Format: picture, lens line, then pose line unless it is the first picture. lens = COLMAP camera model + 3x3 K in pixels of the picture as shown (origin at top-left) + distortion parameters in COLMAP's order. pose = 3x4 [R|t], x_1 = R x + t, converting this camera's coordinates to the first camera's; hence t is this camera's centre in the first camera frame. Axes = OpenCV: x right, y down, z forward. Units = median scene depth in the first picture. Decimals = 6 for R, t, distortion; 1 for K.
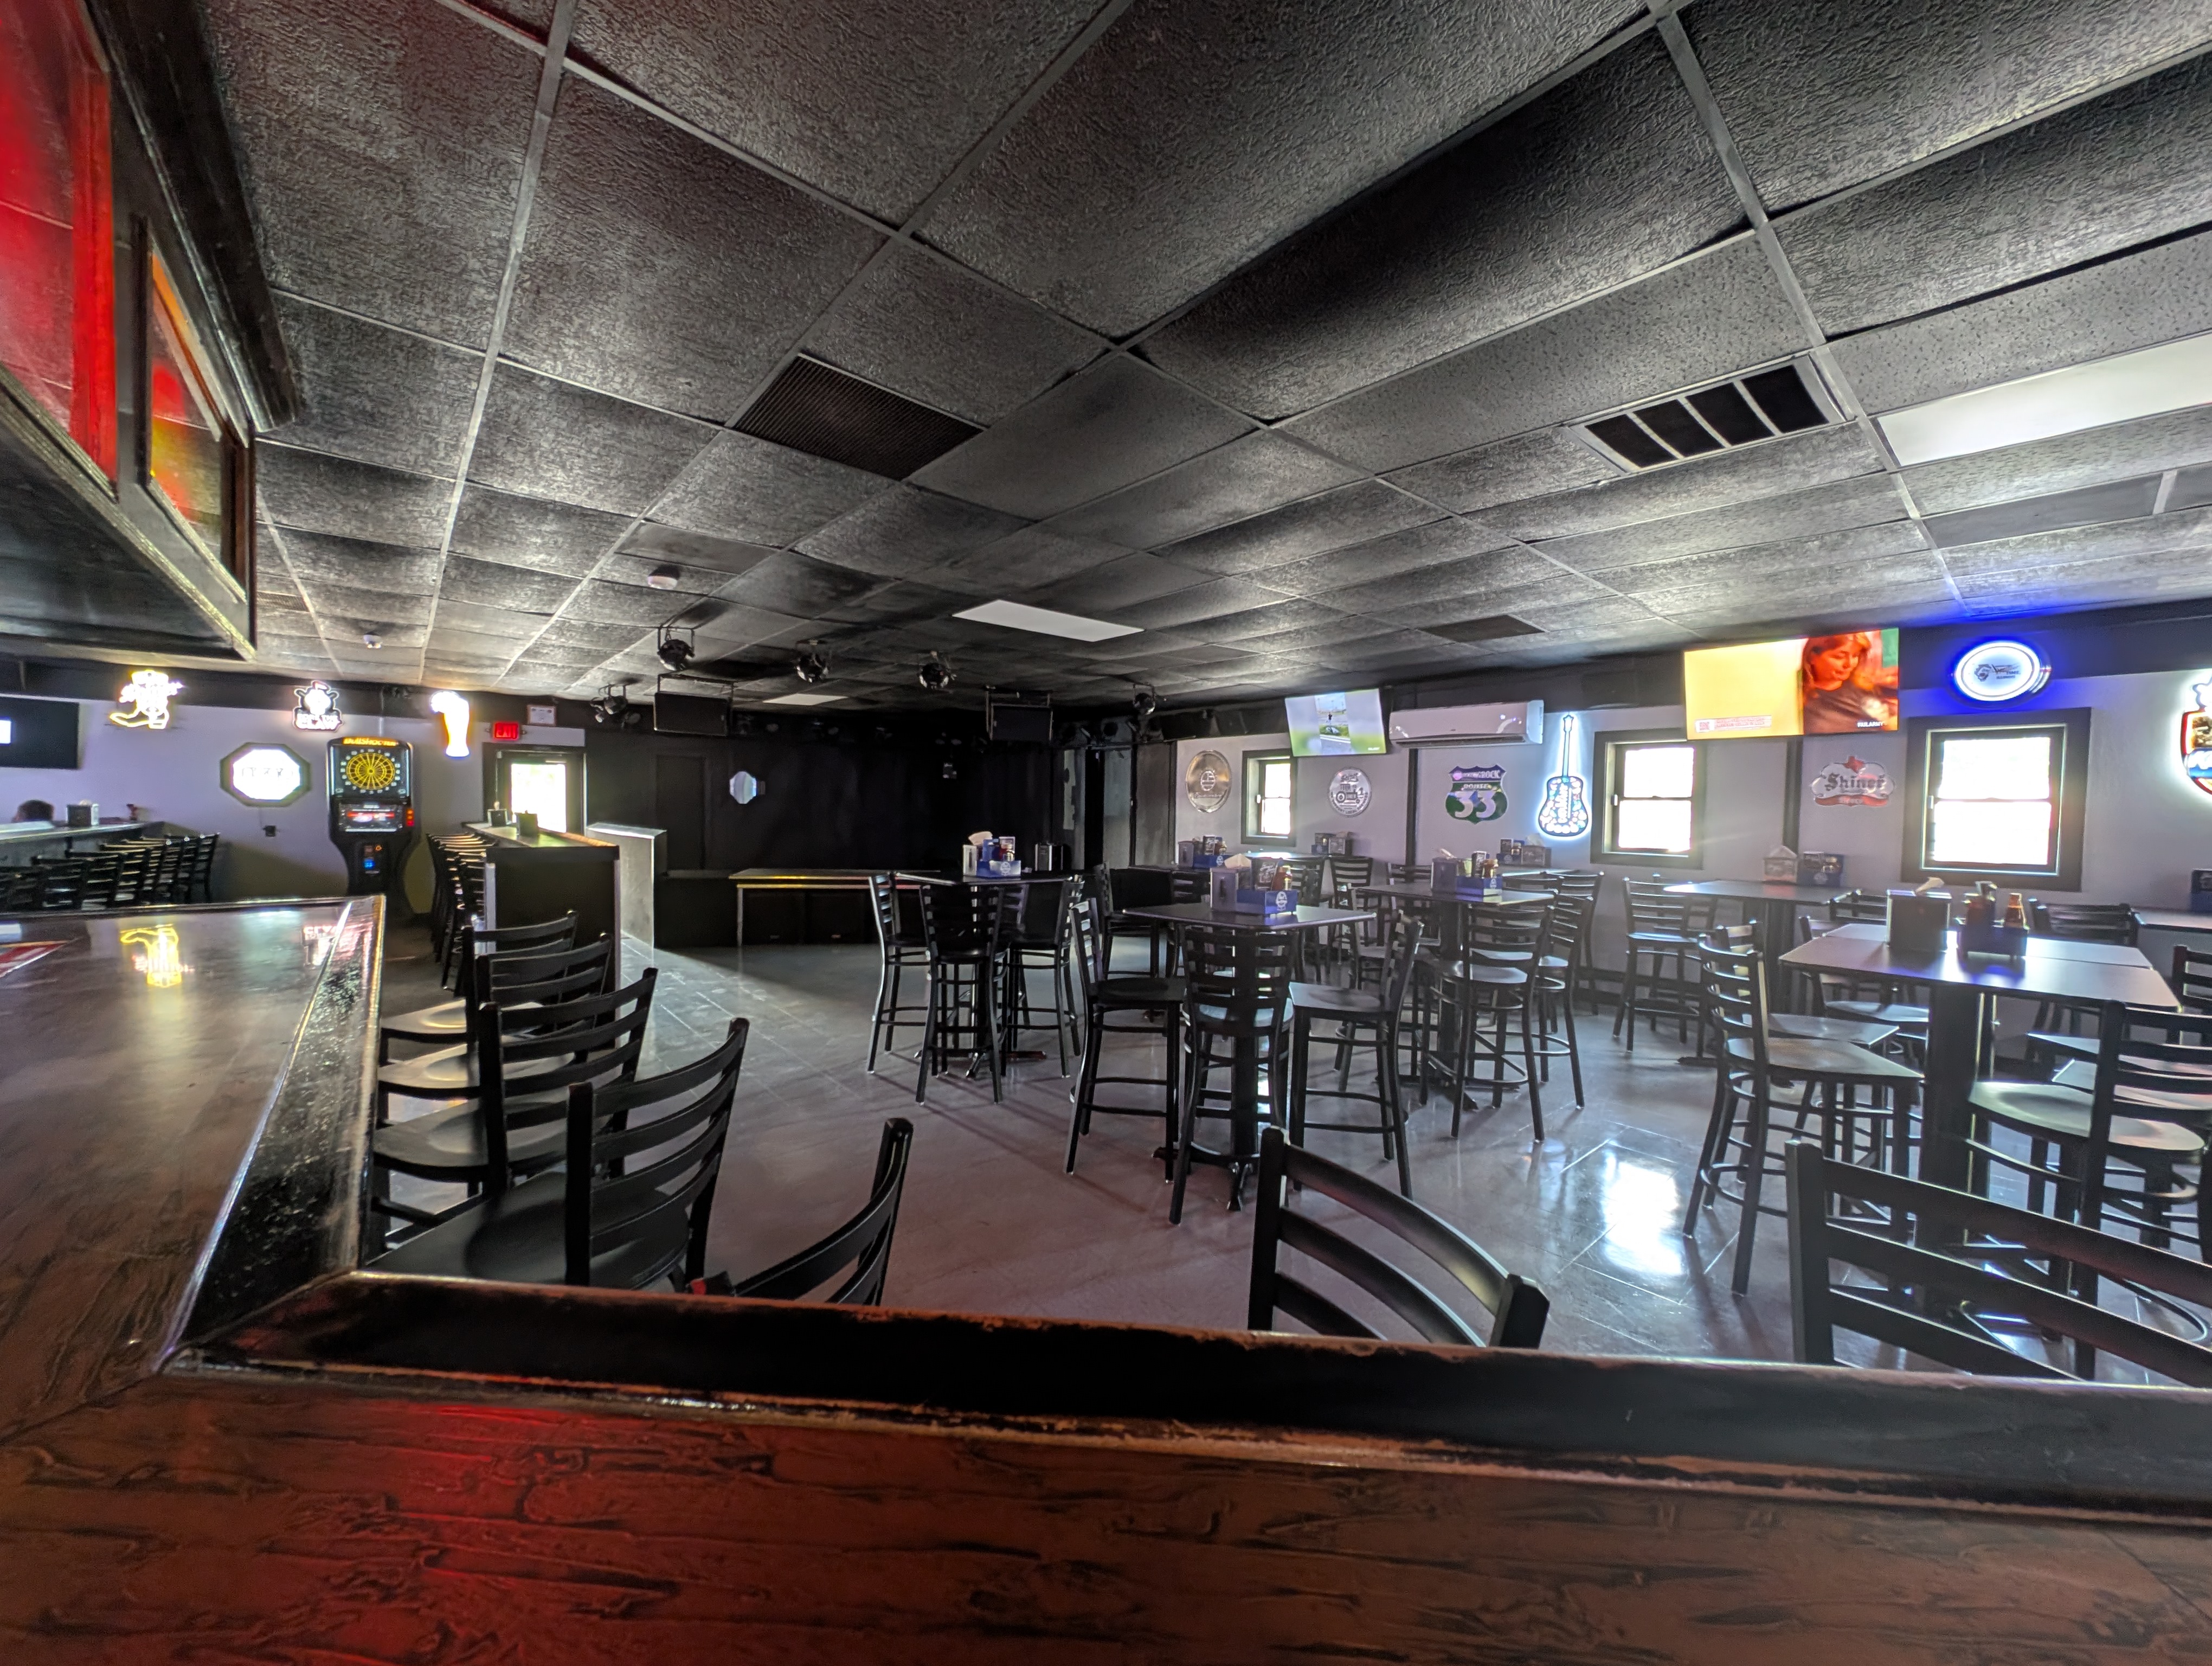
lens RADIAL K [[798.7, 0, 1106.0], [0, 798.7, 833.0], [0, 0, 1]] dist [-0.014492, -0.000073]
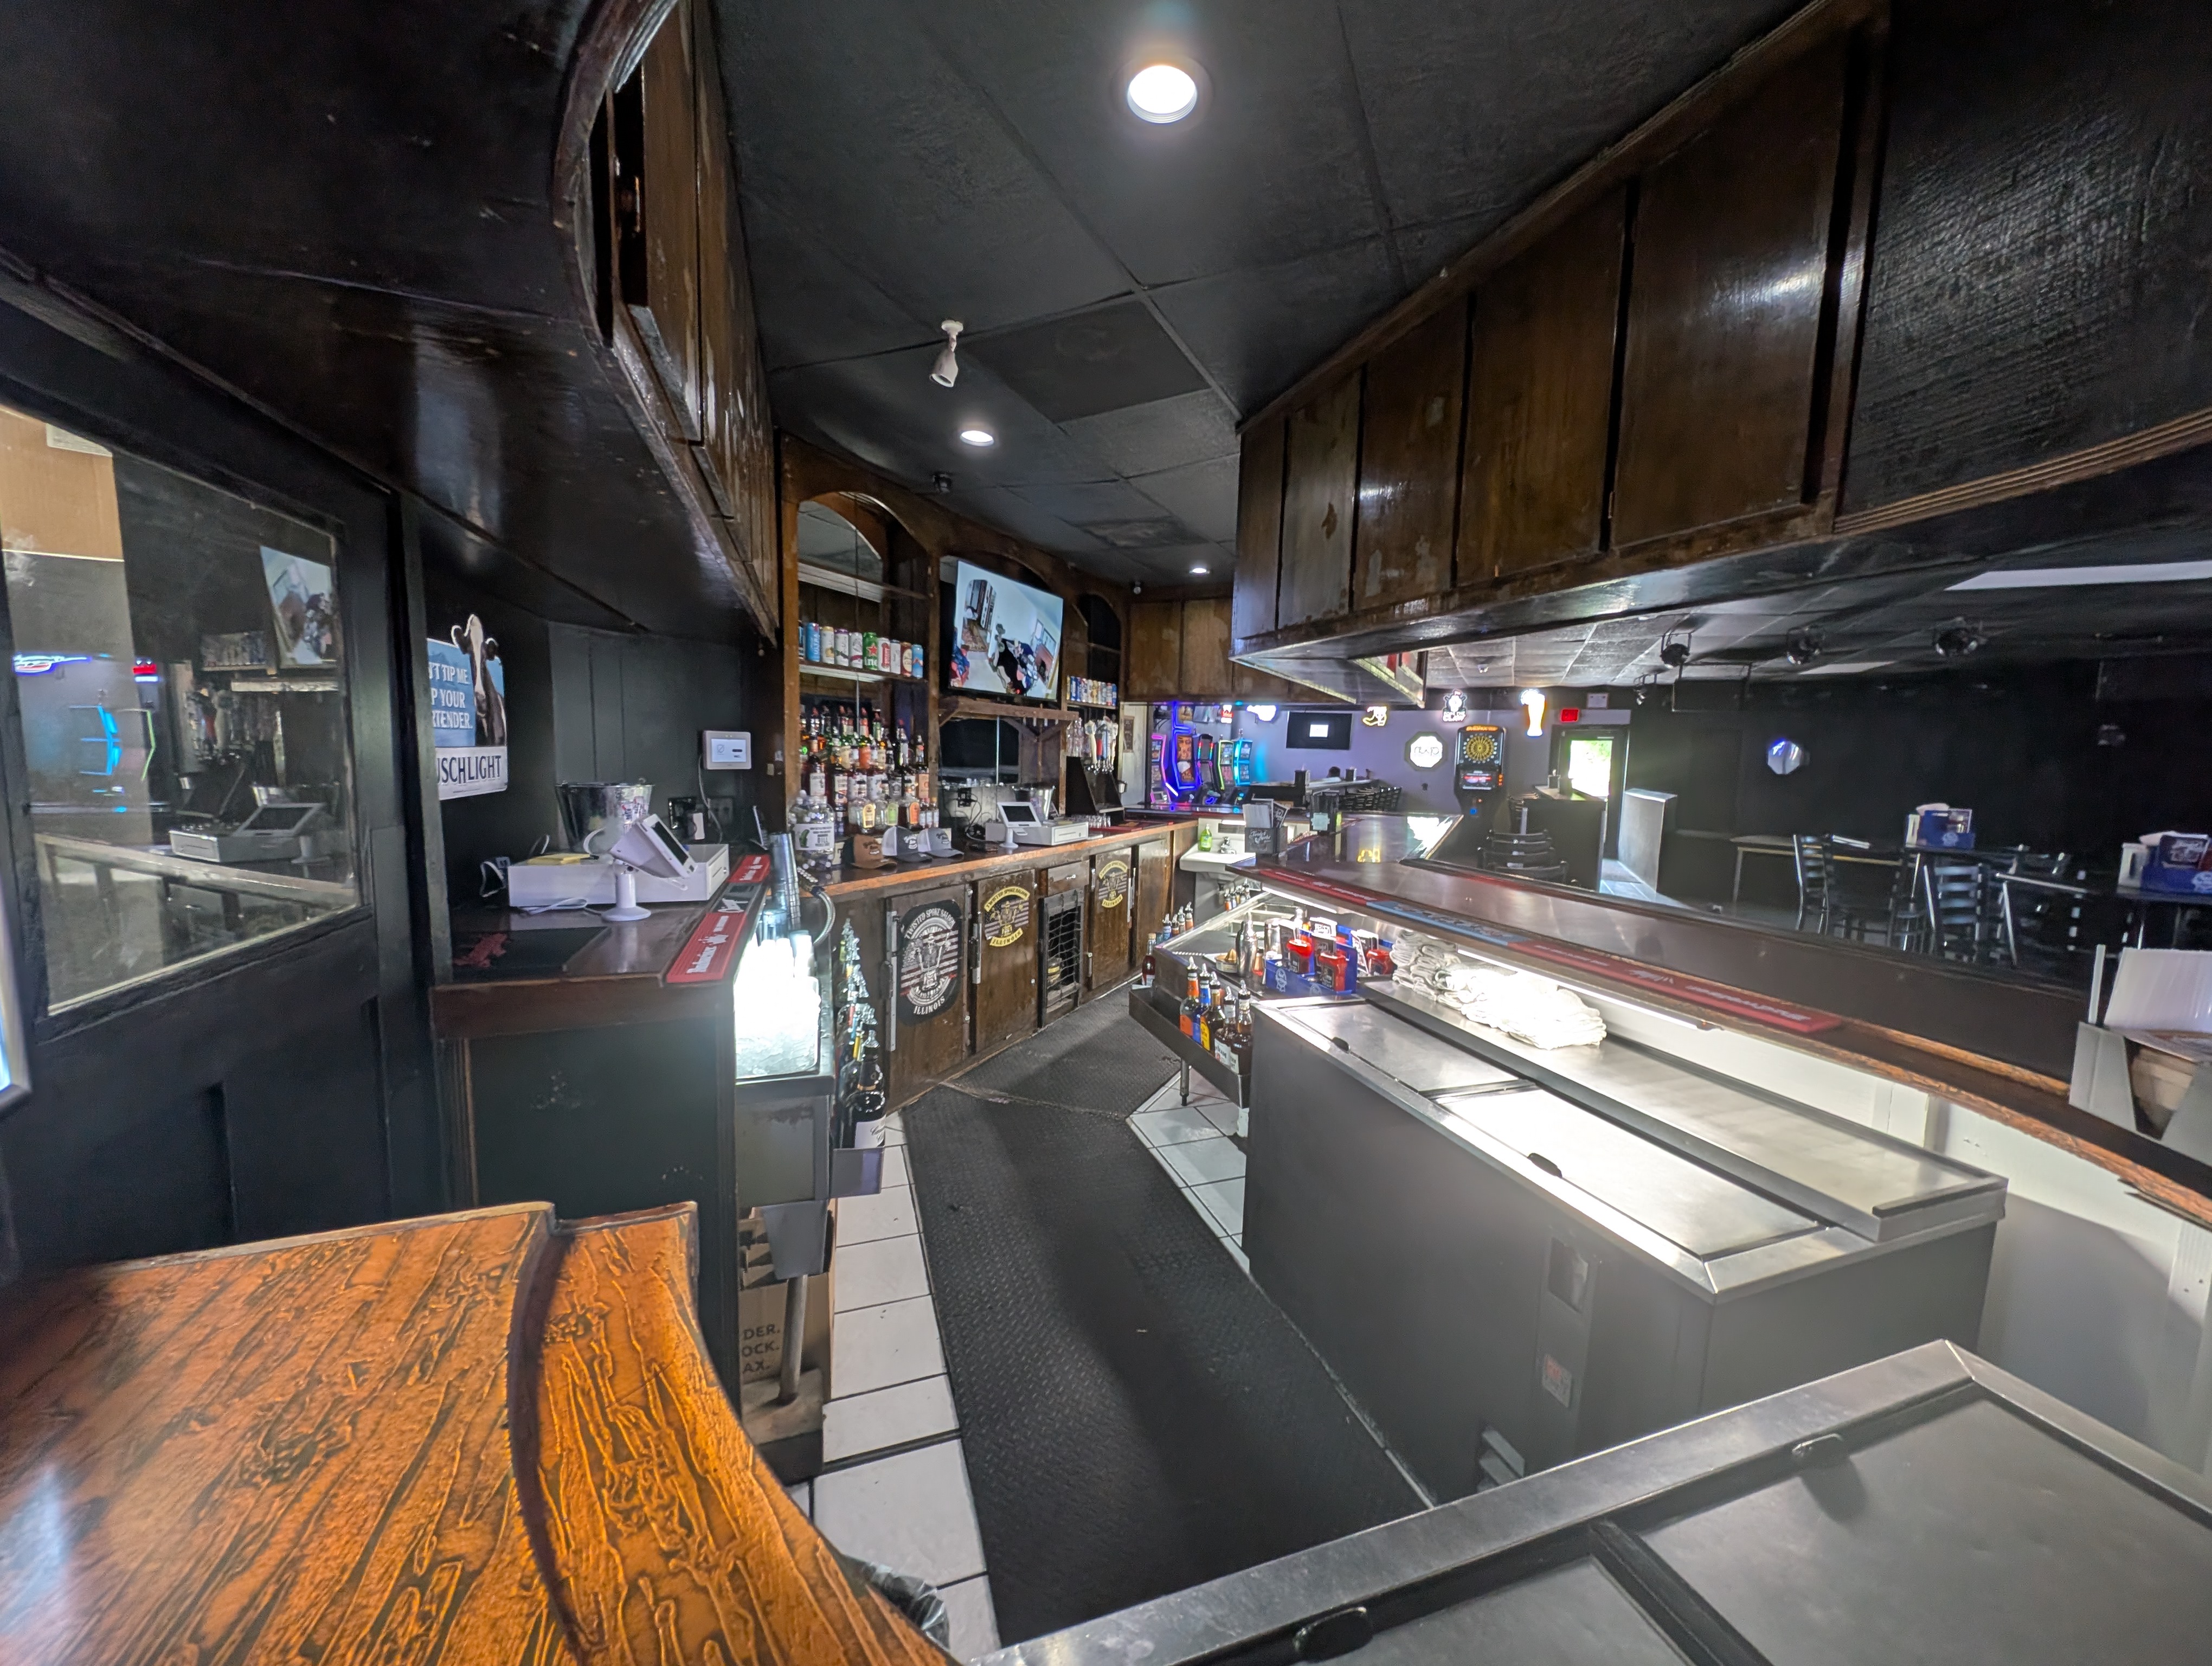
lens RADIAL K [[798.7, 0, 1106.0], [0, 798.7, 833.0], [0, 0, 1]] dist [-0.014492, -0.000073]
pose [[0.364562, 0.082659, -0.927503, 0.228453], [-0.048307, 0.996390, 0.069811, 0.010323], [0.929925, 0.019354, 0.367239, -0.216167]]
